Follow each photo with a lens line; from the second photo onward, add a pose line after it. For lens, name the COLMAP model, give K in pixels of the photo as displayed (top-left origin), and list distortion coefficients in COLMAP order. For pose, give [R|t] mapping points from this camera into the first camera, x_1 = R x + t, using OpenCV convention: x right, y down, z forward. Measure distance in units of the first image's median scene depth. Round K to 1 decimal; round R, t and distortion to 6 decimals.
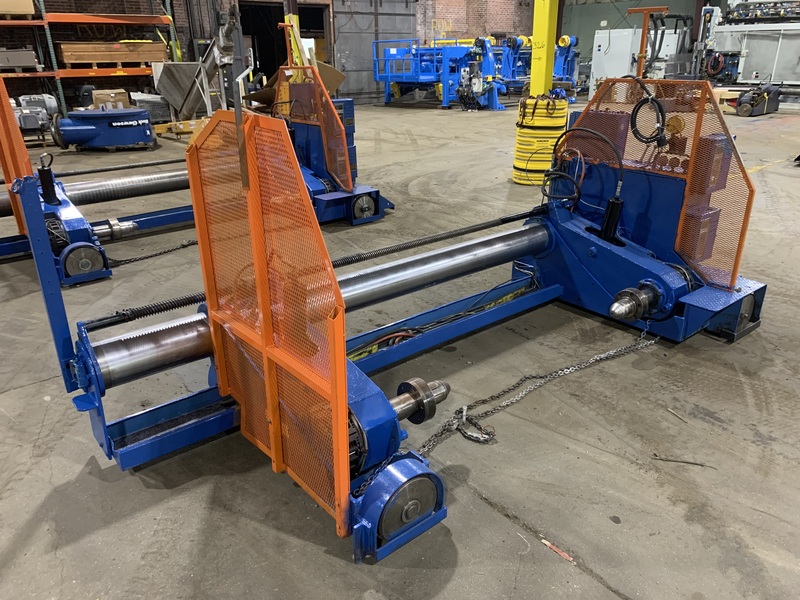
lens RADIAL K [[612.3, 0, 398.6], [0, 612.3, 302.3], [0, 0, 1]] dist [0.011543, -0.004902]
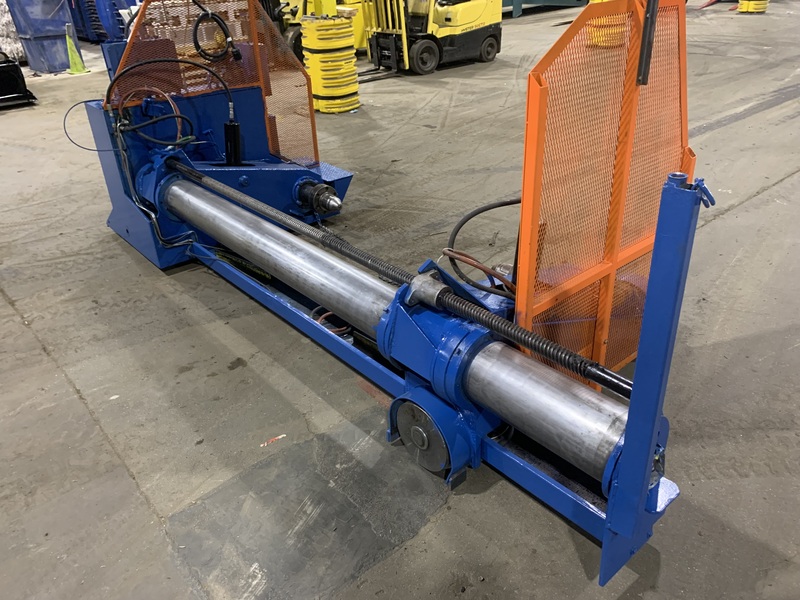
lens RADIAL K [[612.3, 0, 400.4], [0, 612.3, 303.6], [0, 0, 1]] dist [0.011543, -0.004902]
pose [[-0.014787, -0.478618, 0.877899, -0.223884], [0.421199, 0.793313, 0.439597, -0.089708], [-0.906848, 0.376270, 0.189863, 0.240453]]
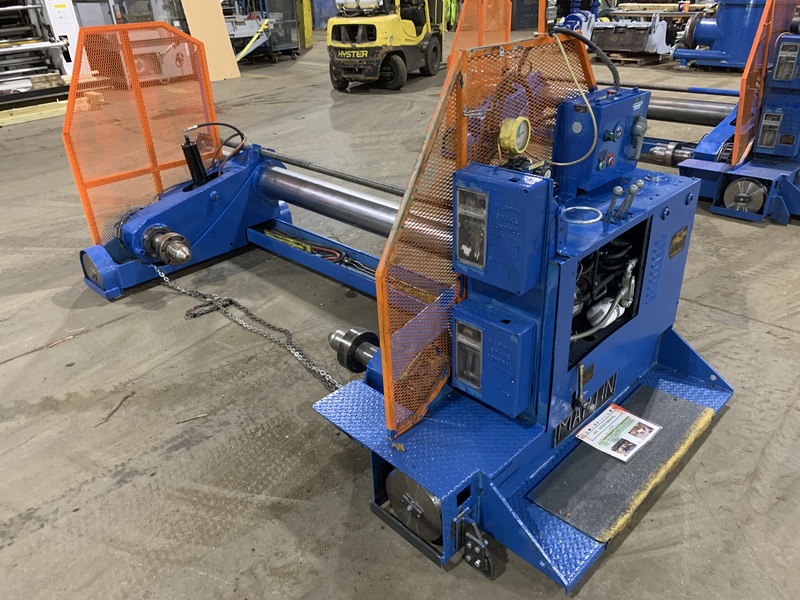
lens RADIAL K [[612.3, 0, 402.1], [0, 612.3, 298.0], [0, 0, 1]] dist [0.011543, -0.004902]
pose [[0.097849, 0.470477, -0.876970, 0.324759], [-0.346562, 0.842151, 0.413129, -0.120358], [0.932910, 0.263500, 0.245454, 0.279549]]
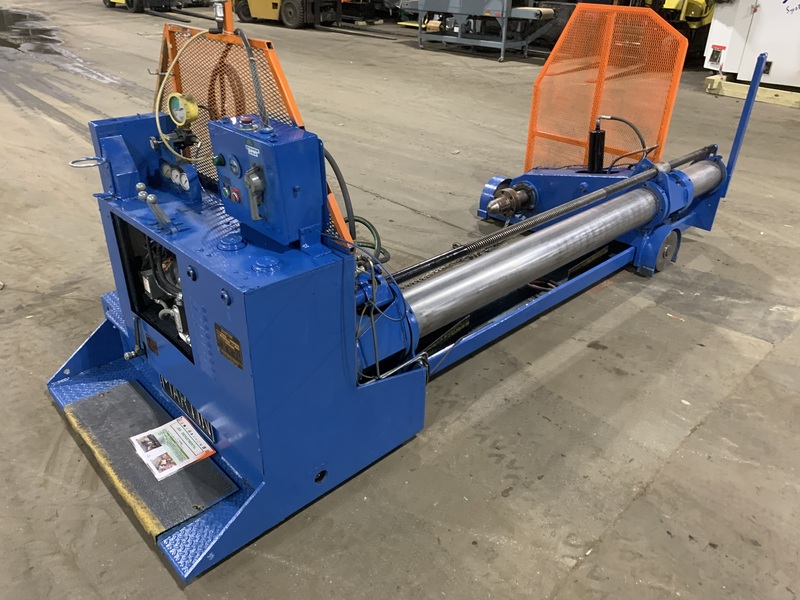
lens RADIAL K [[612.3, 0, 401.2], [0, 612.3, 297.4], [0, 0, 1]] dist [0.011543, -0.004902]
pose [[-0.997278, 0.023033, -0.070047, 0.099087], [-0.040533, 0.622316, 0.781716, -0.216141], [0.061597, 0.782427, -0.619688, 0.512149]]
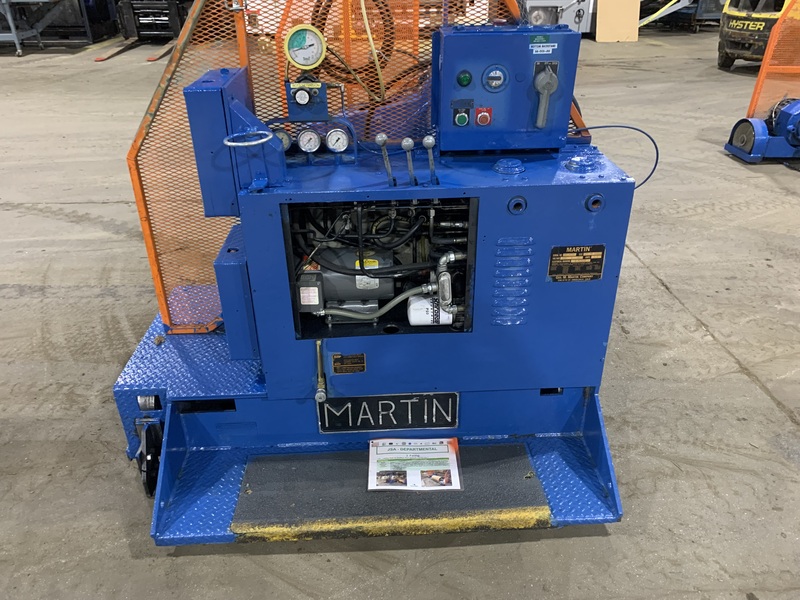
lens RADIAL K [[612.3, 0, 403.3], [0, 612.3, 292.0], [0, 0, 1]] dist [0.011543, -0.004902]
pose [[-0.596509, 0.396929, -0.697585, 0.265159], [-0.297621, 0.697791, 0.651544, -0.160172], [0.745385, 0.596267, -0.298104, 0.437019]]
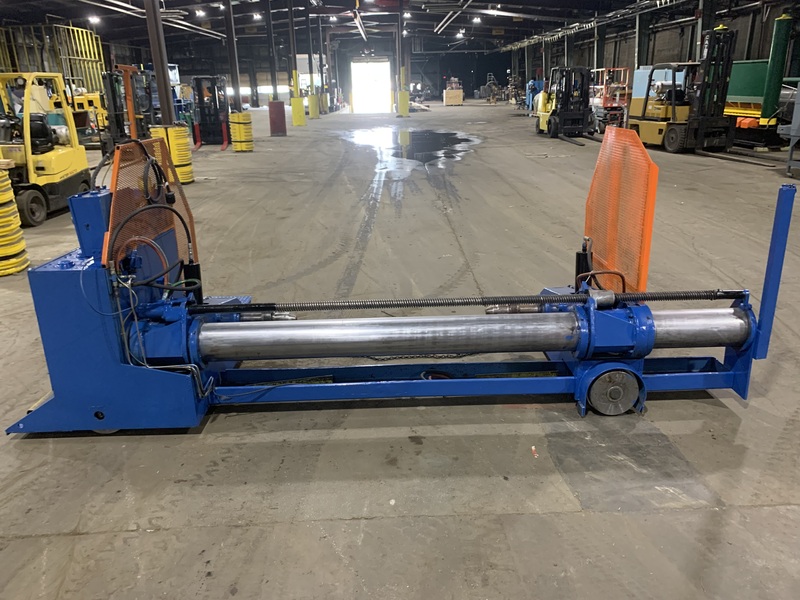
lens RADIAL K [[612.3, 0, 401.2], [0, 612.3, 301.1], [0, 0, 1]] dist [0.011543, -0.004902]
pose [[-0.780893, -0.174507, 0.599794, -0.164730], [0.268527, 0.773164, 0.574552, -0.202579], [-0.564003, 0.609725, -0.556899, 0.484578]]
